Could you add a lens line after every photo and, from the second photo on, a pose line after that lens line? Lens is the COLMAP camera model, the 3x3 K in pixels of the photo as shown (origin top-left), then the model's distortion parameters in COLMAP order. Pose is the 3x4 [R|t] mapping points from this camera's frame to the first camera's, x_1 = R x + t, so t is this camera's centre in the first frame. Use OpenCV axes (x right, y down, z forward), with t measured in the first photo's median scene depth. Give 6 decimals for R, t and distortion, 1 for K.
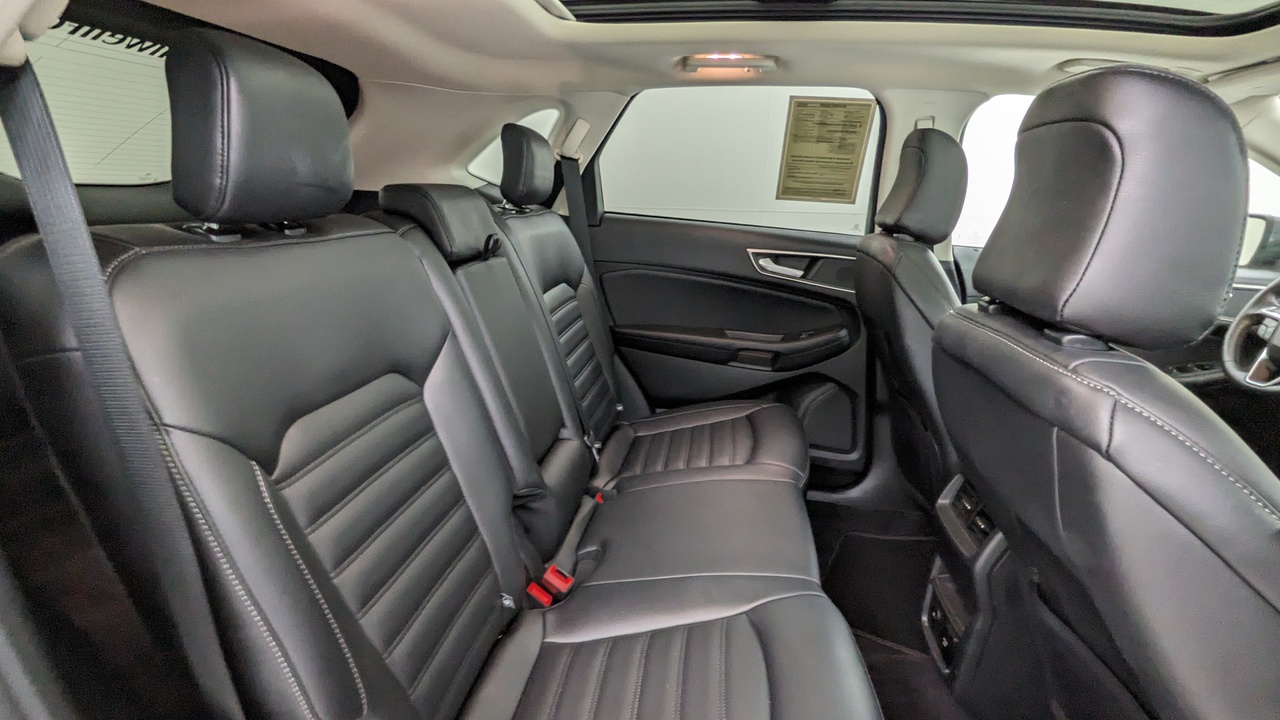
lens RADIAL K [[606.5, 0, 640.0], [0, 606.5, 360.0], [0, 0, 1]] dist [0.001741, 0.000265]
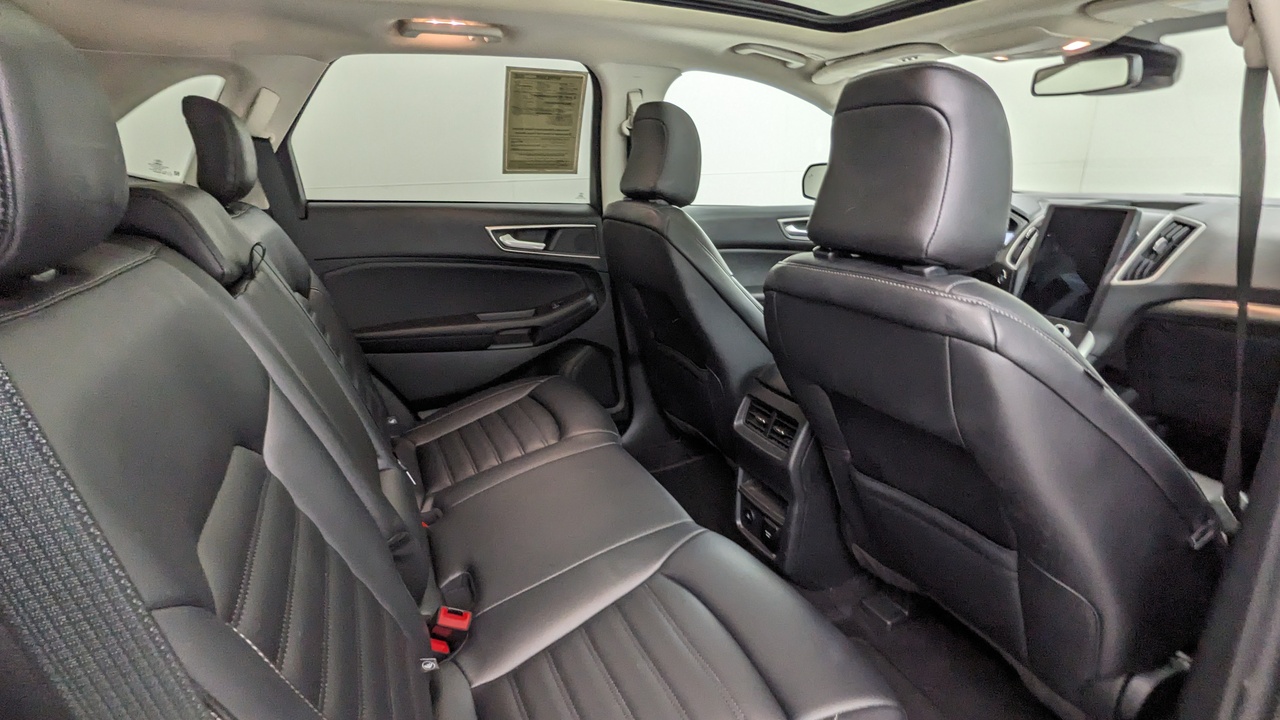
lens RADIAL K [[606.5, 0, 640.0], [0, 606.5, 360.0], [0, 0, 1]] dist [0.001741, 0.000265]
pose [[0.841968, -0.213225, 0.495606, -0.161423], [0.189694, 0.976936, 0.098044, -0.028439], [-0.505080, 0.011464, 0.862996, 0.052168]]
